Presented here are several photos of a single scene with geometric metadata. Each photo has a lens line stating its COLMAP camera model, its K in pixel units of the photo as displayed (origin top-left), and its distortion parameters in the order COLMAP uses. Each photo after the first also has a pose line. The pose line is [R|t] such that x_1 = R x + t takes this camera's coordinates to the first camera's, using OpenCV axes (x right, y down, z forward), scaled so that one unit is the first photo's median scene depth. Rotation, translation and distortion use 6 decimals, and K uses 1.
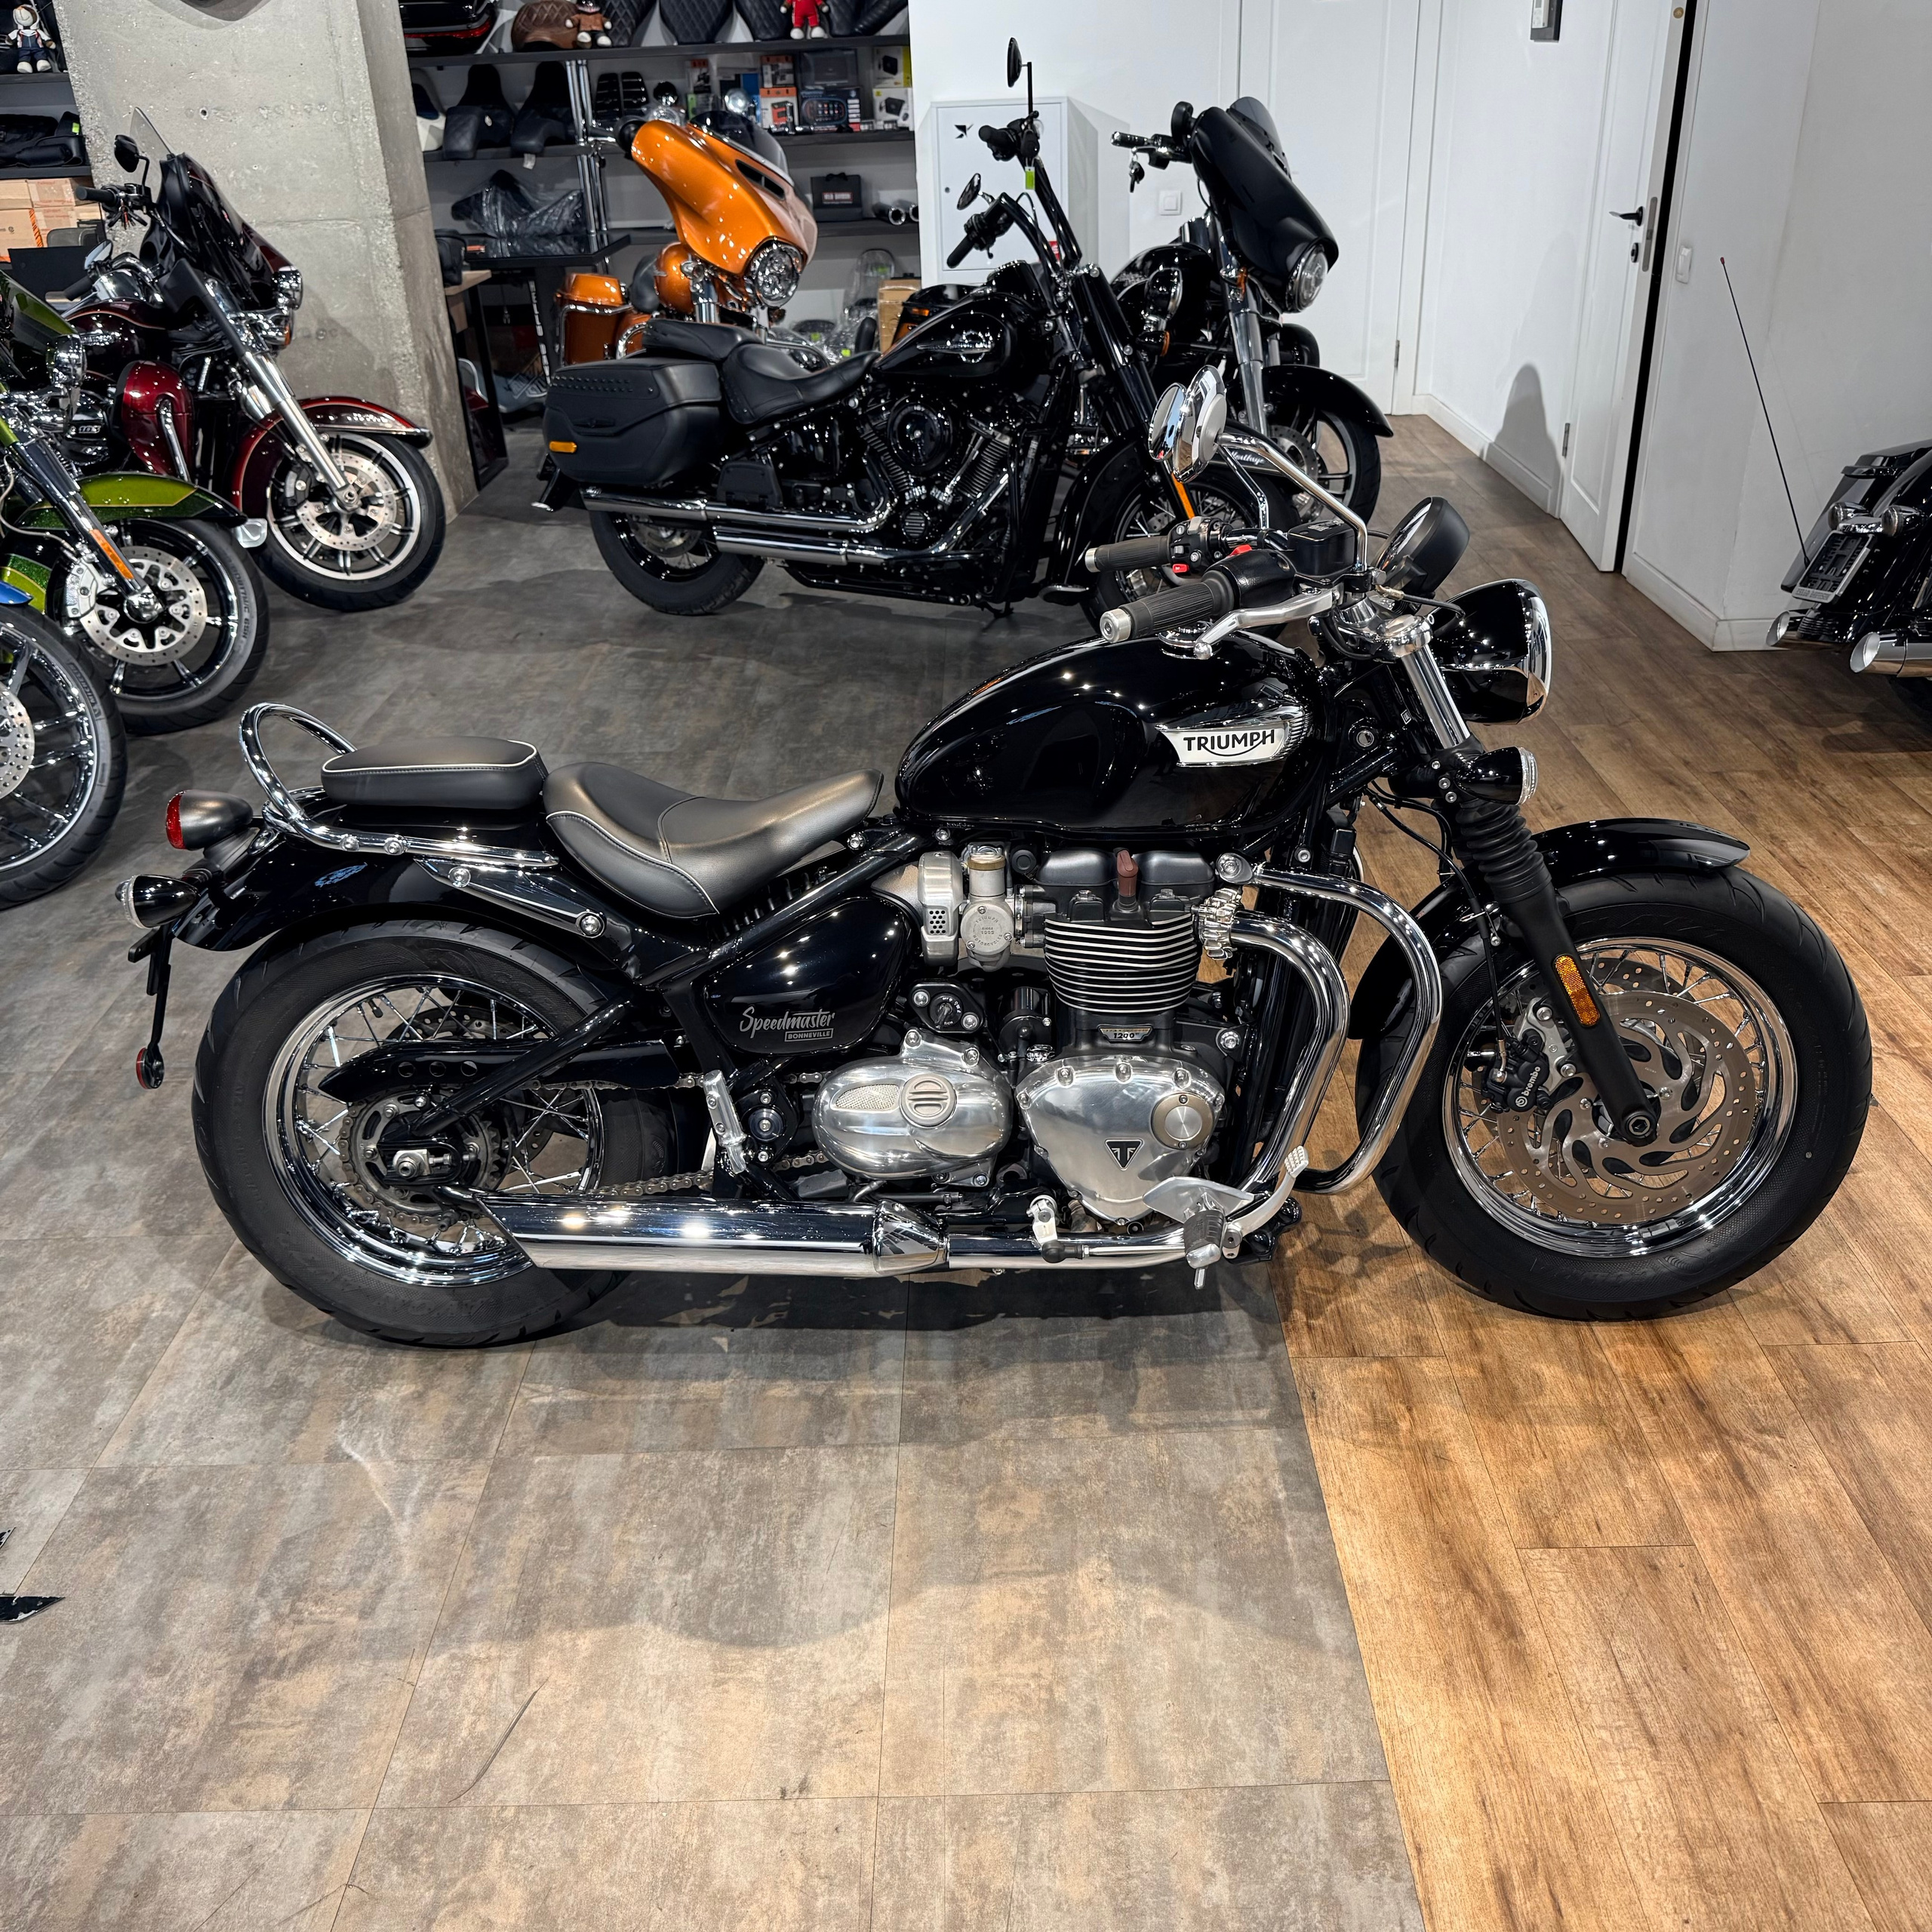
lens RADIAL K [[1808.0, 0, 966.0], [0, 1808.0, 970.5], [0, 0, 1]] dist [0.146296, -0.293026]
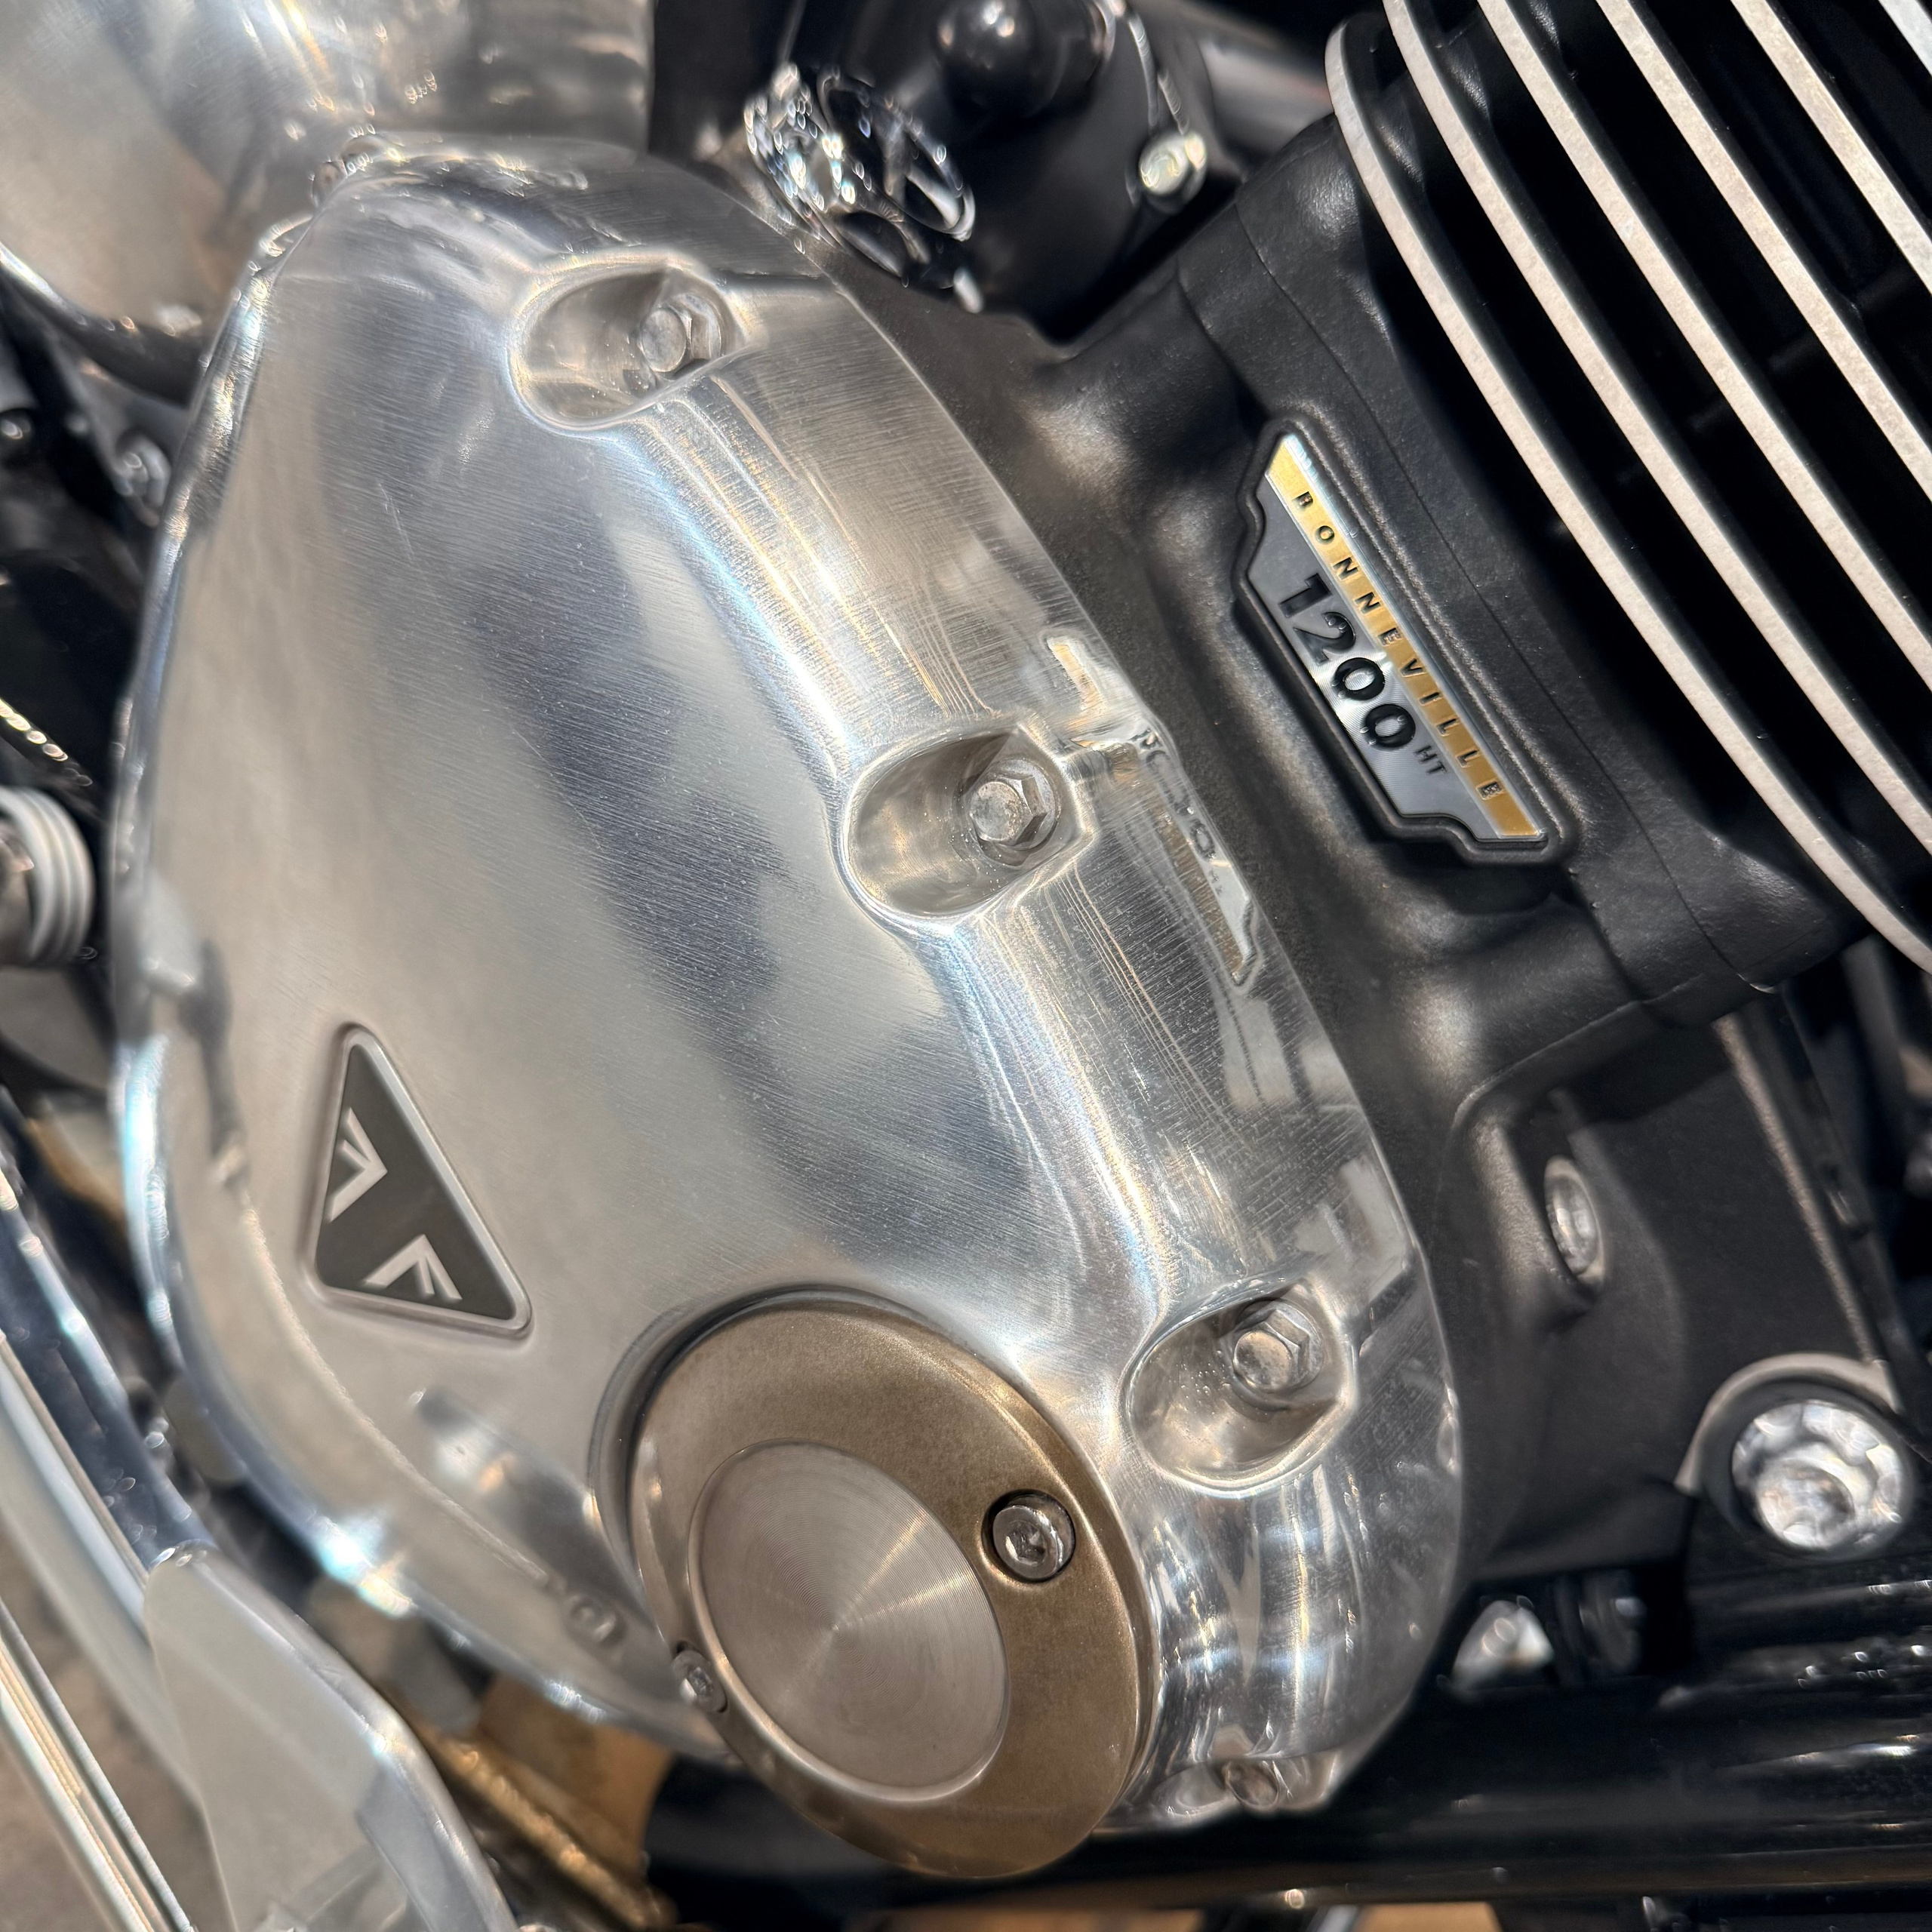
lens RADIAL K [[1857.3, 0, 966.0], [0, 1857.3, 966.0], [0, 0, 1]] dist [0.089801, -0.315731]
pose [[0.524930, 0.848884, -0.062002, 0.095797], [-0.805052, 0.518830, 0.287586, 0.031278], [0.276296, -0.101047, 0.955746, 0.873431]]
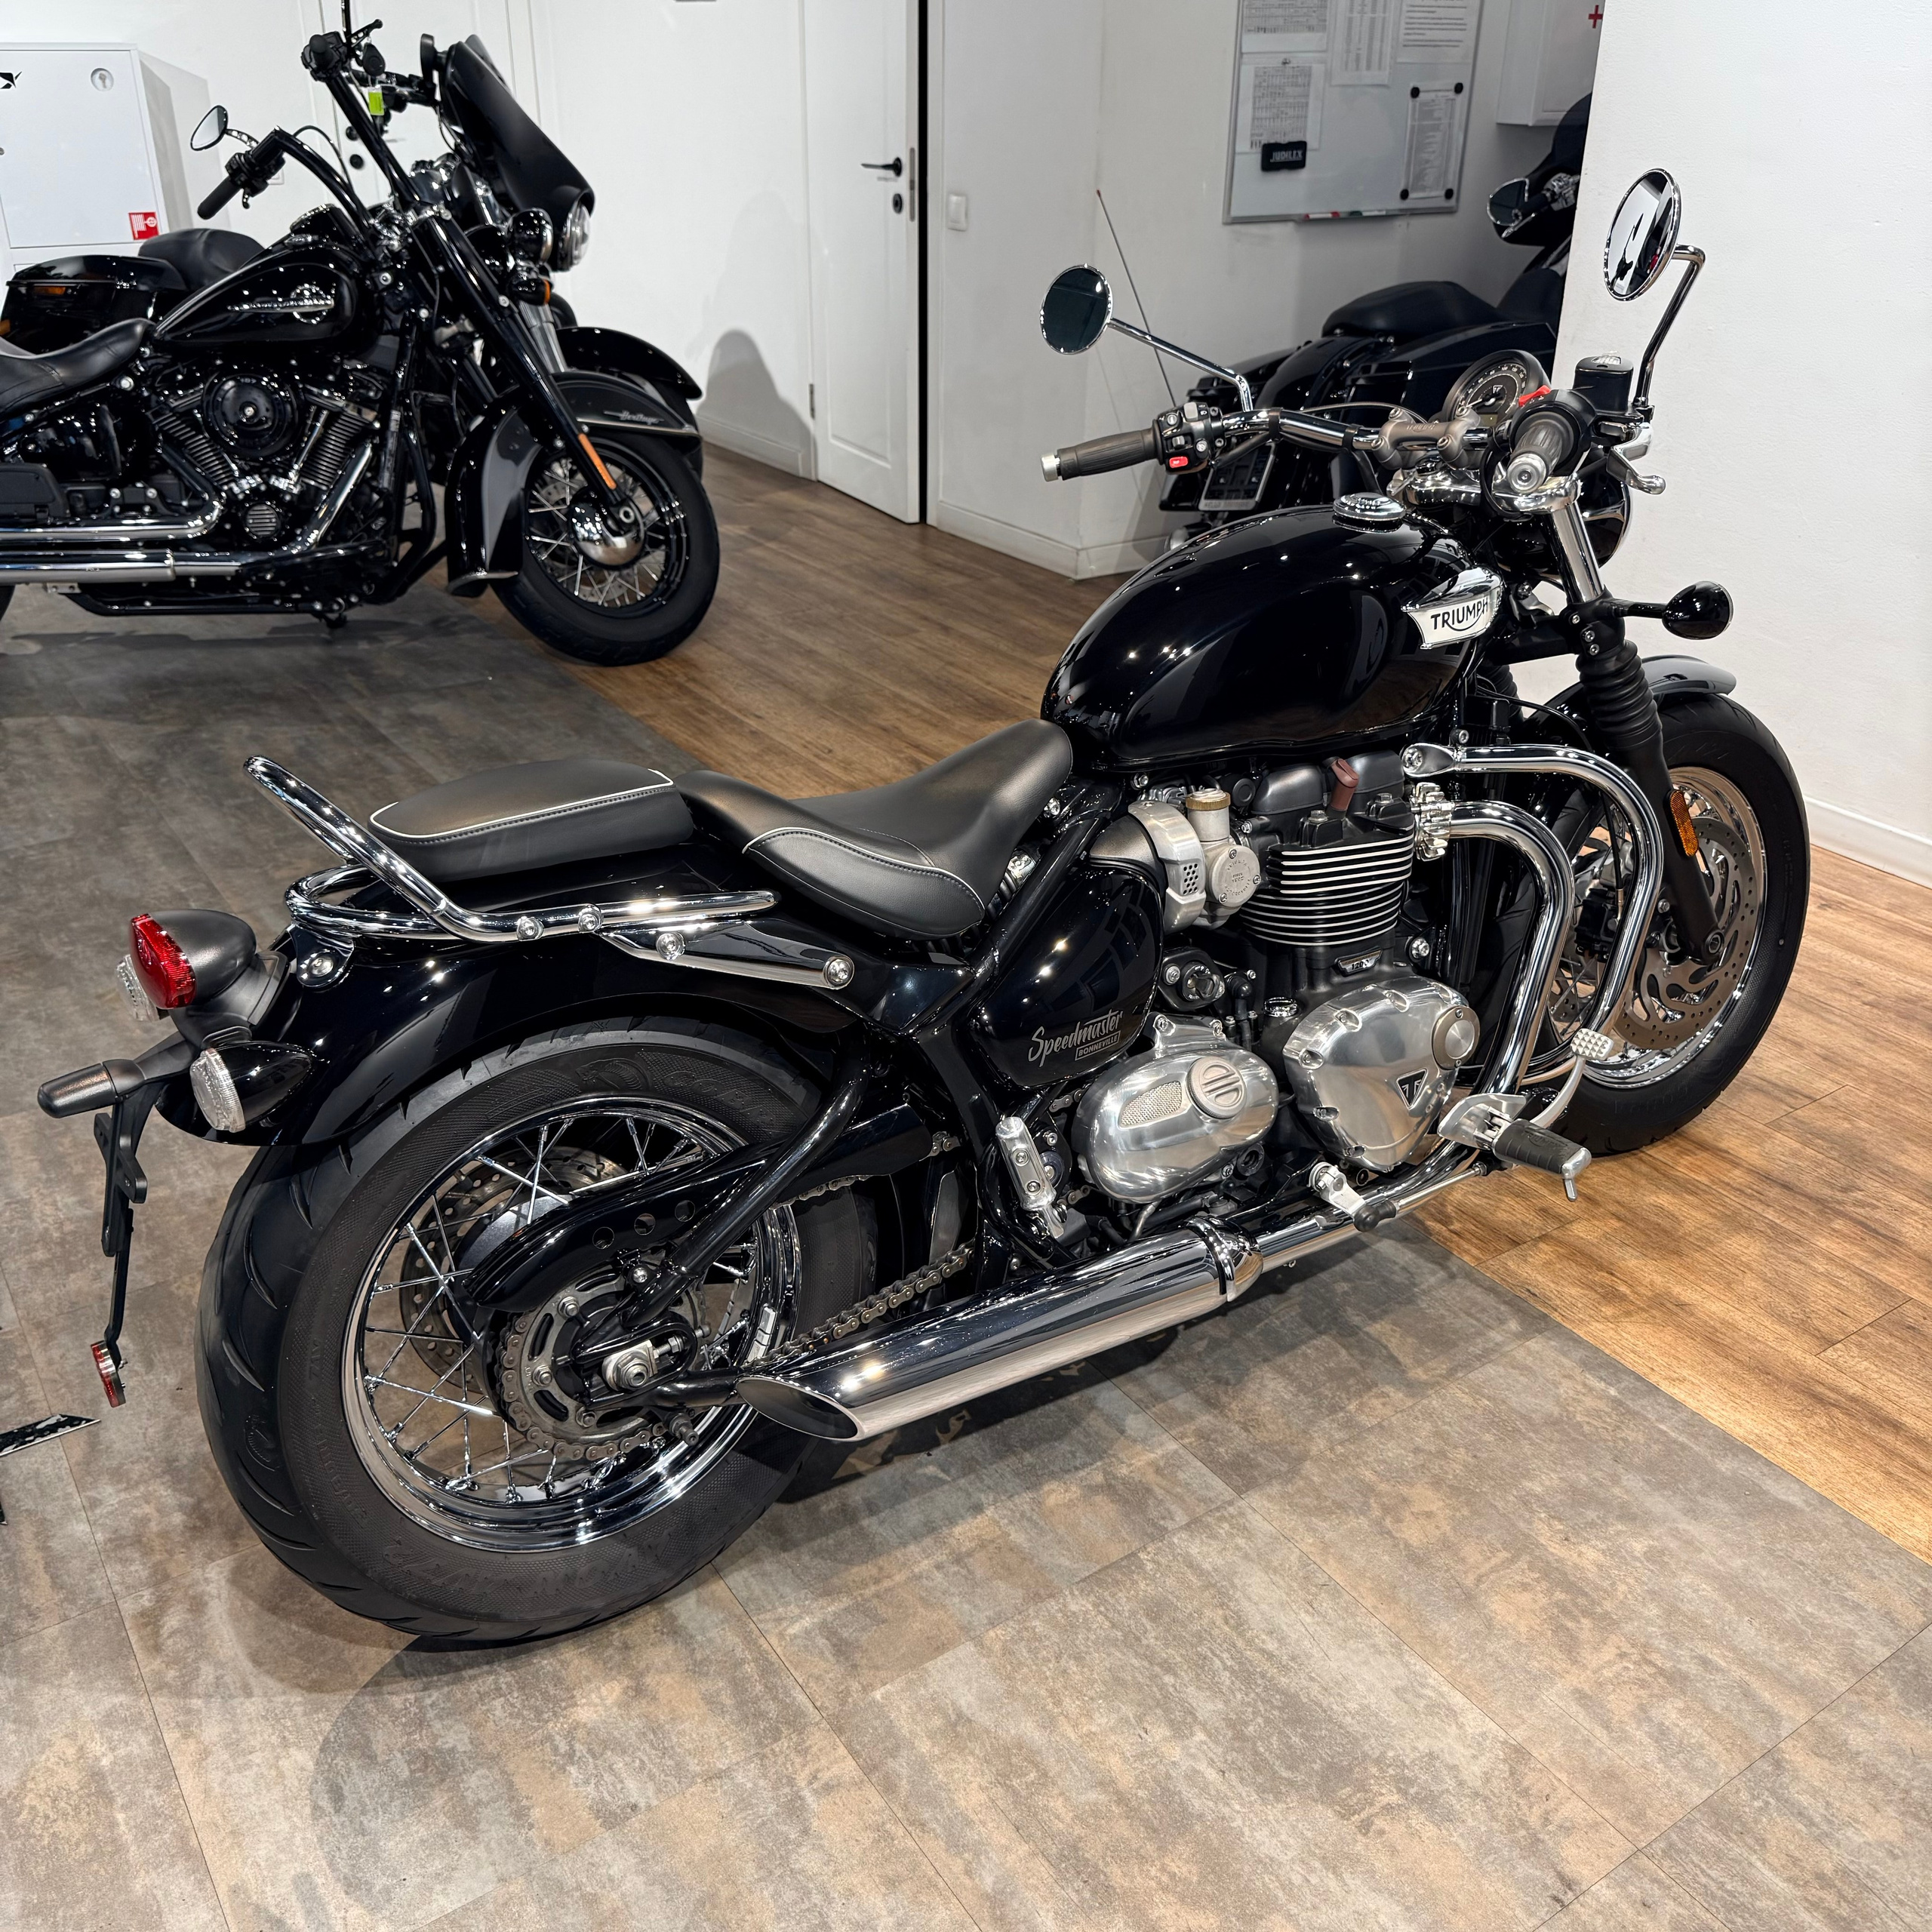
lens RADIAL K [[1808.0, 0, 966.0], [0, 1808.0, 970.5], [0, 0, 1]] dist [0.146296, -0.293026]
pose [[0.822939, -0.217448, 0.524869, -0.538186], [0.222311, 0.973439, 0.054727, -0.052915], [-0.522828, 0.071647, 0.849422, 0.331418]]
